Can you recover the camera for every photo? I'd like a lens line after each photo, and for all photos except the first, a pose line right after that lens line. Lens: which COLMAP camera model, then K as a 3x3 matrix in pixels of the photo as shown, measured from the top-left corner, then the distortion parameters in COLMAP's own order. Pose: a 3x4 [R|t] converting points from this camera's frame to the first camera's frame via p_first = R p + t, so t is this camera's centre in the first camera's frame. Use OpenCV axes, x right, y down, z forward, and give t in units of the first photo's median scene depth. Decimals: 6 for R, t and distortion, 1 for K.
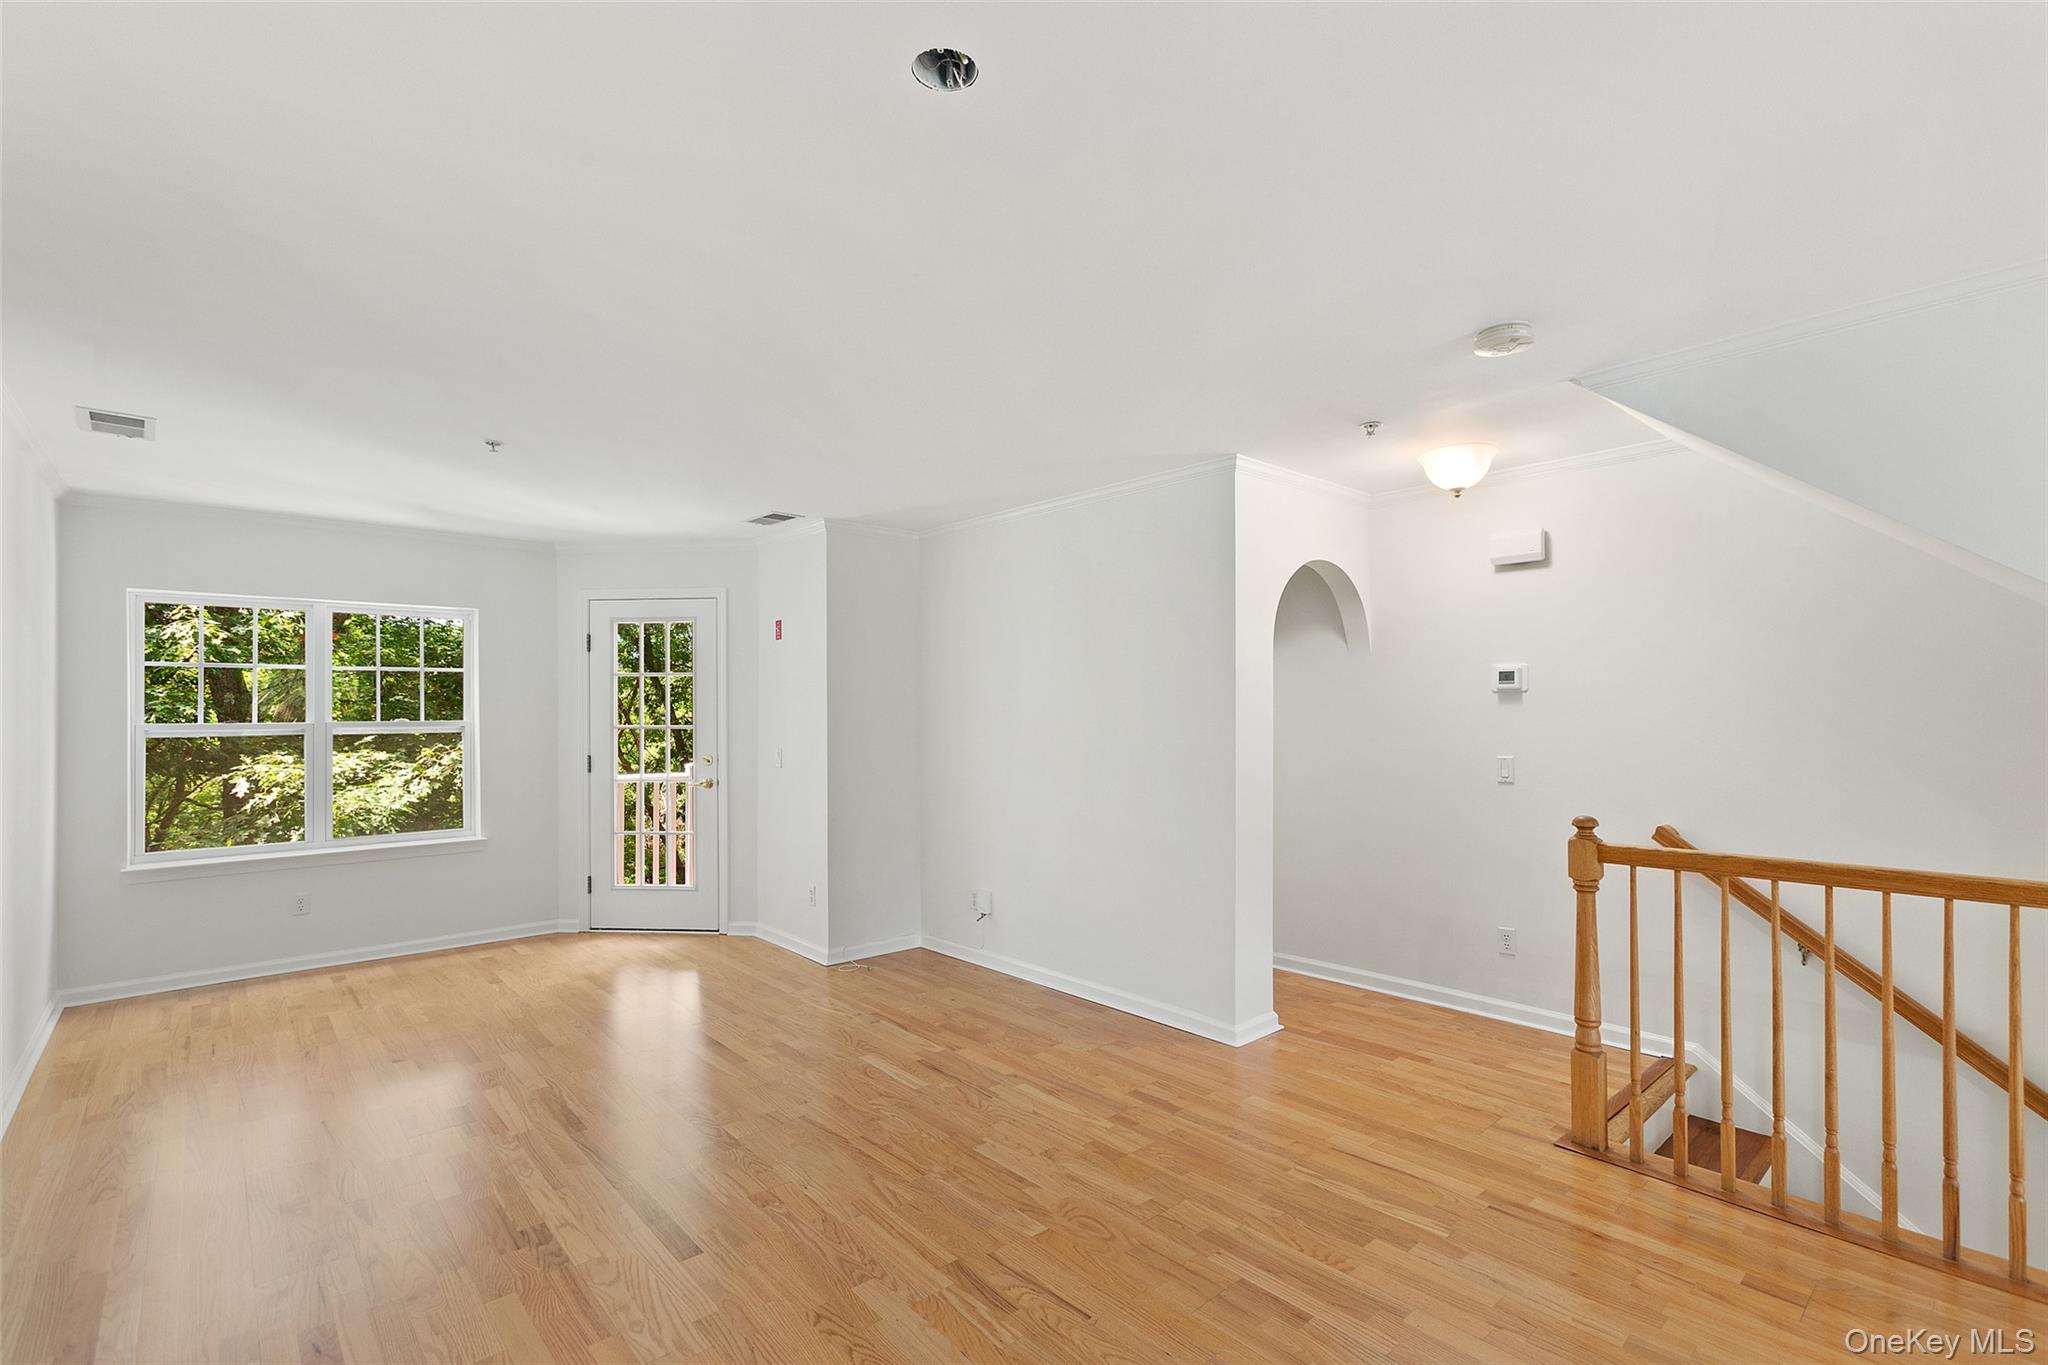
lens RADIAL K [[939.6, 0, 1024.7], [0, 939.6, 713.7], [0, 0, 1]] dist [-0.002108, 0.000020]
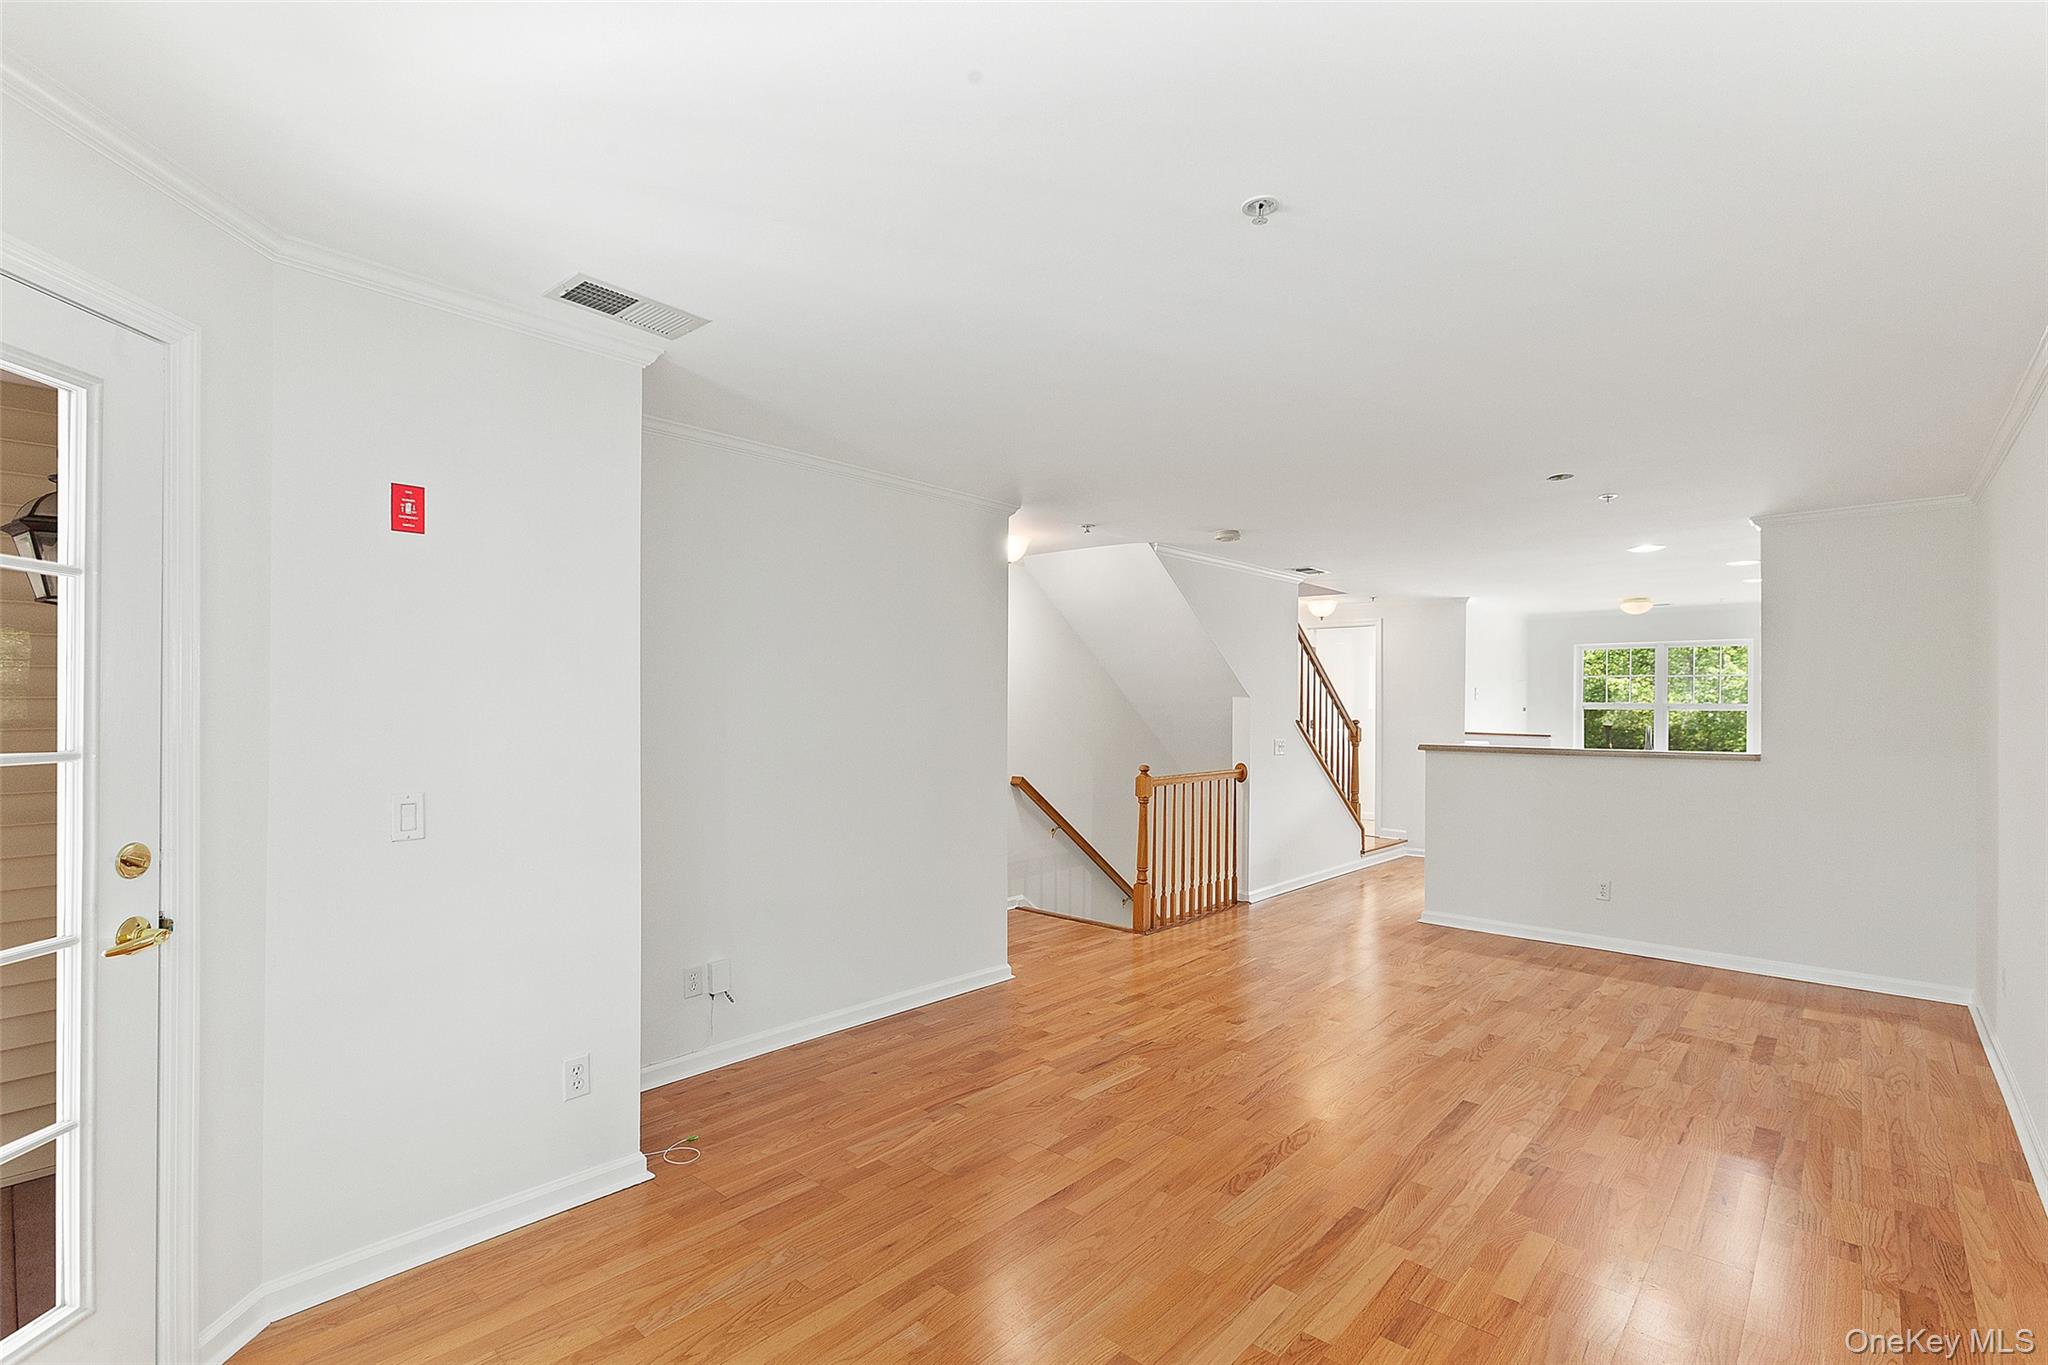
lens RADIAL K [[939.6, 0, 1024.7], [0, 939.6, 713.7], [0, 0, 1]] dist [-0.002108, 0.000020]
pose [[-0.123551, -0.000103, 0.992338, -1.050464], [-0.008447, 0.999964, -0.000948, -0.001052], [-0.992302, -0.008499, -0.123548, 1.158978]]
